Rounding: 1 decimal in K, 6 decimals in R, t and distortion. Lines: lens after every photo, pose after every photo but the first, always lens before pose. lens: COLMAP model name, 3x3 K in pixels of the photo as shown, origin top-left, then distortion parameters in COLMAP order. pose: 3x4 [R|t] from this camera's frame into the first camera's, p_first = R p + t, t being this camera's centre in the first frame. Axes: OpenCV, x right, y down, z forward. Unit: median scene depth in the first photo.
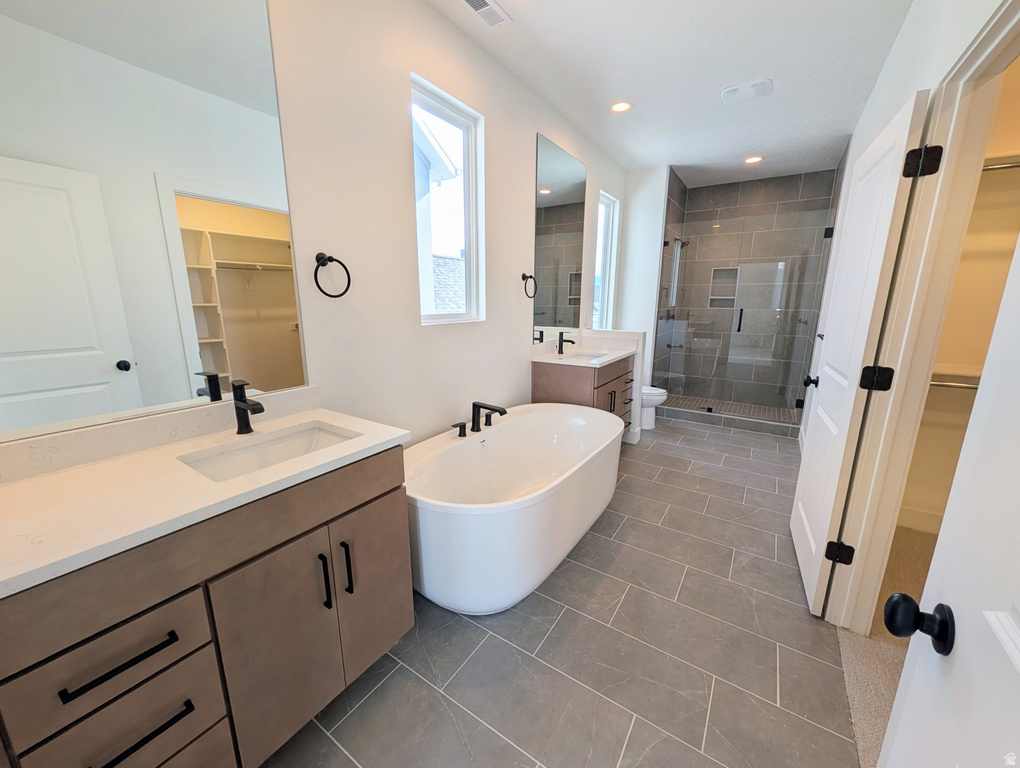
lens RADIAL K [[392.2, 0, 510.9], [0, 392.2, 385.2], [0, 0, 1]] dist [-0.006095, 0.000694]
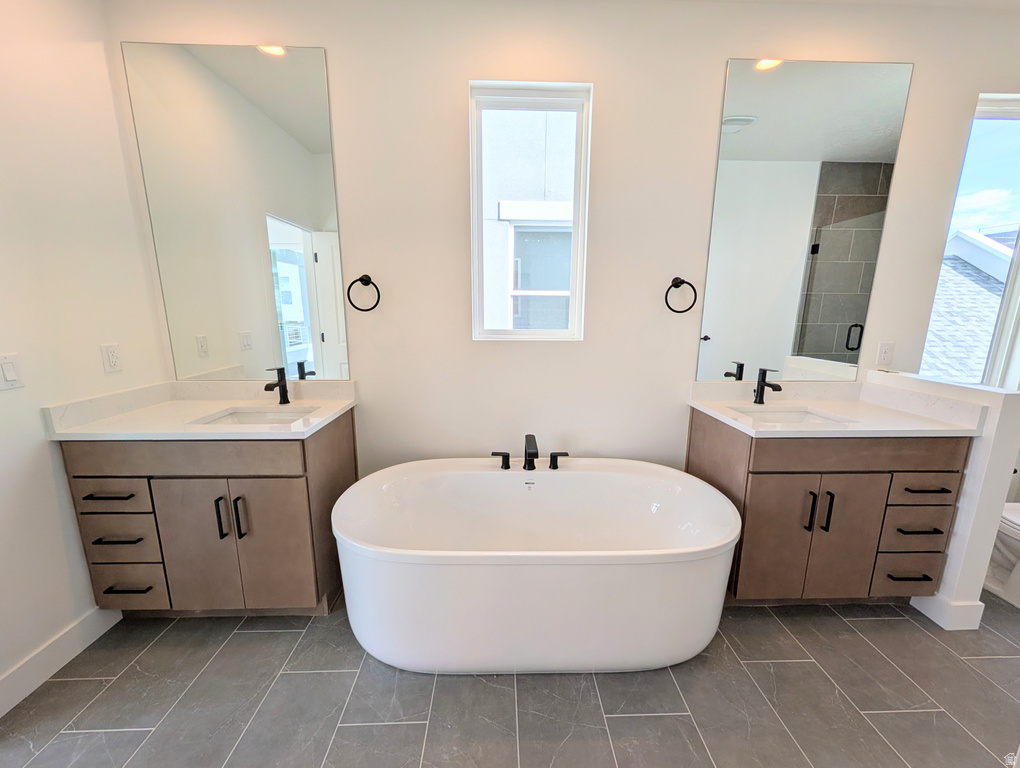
lens RADIAL K [[392.2, 0, 511.6], [0, 392.2, 389.2], [0, 0, 1]] dist [-0.006095, 0.000694]
pose [[0.575792, 0.159062, -0.801975, 0.570782], [-0.180615, 0.981405, 0.064974, -0.106003], [0.797397, 0.107437, 0.593814, 0.480901]]
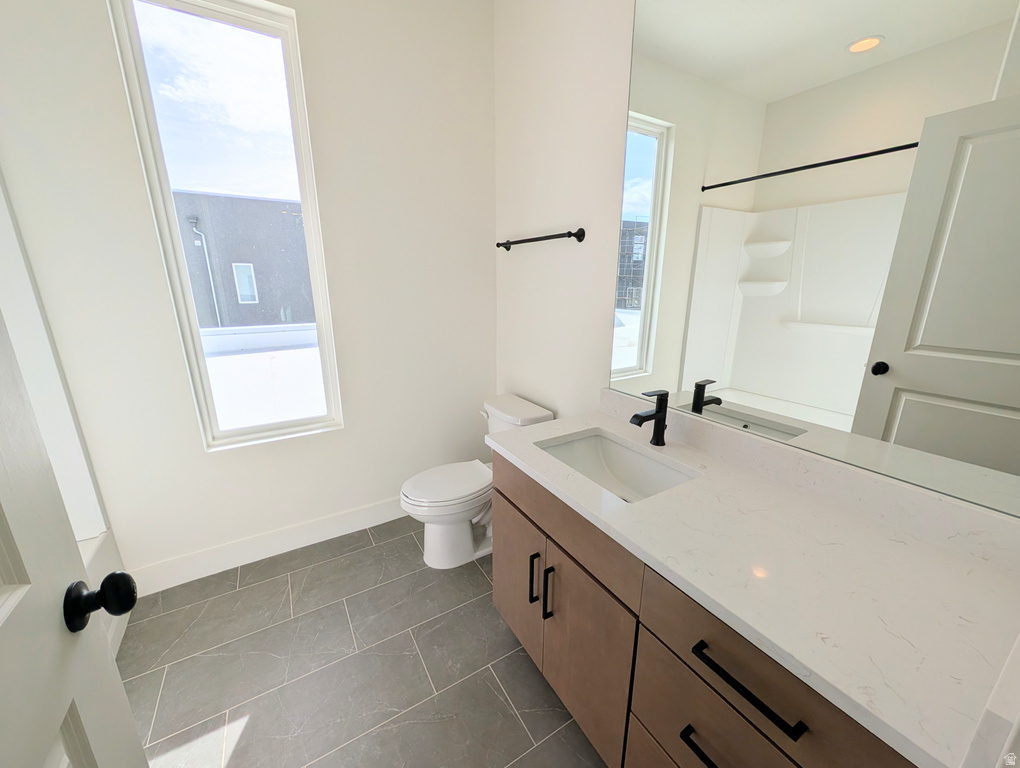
lens RADIAL K [[392.2, 0, 506.6], [0, 392.2, 383.2], [0, 0, 1]] dist [-0.006095, 0.000694]
pose [[-0.428187, 0.228388, -0.874354, 0.177199], [-0.204864, 0.917816, 0.340065, -0.159954], [0.880163, 0.324735, -0.346208, 0.571441]]
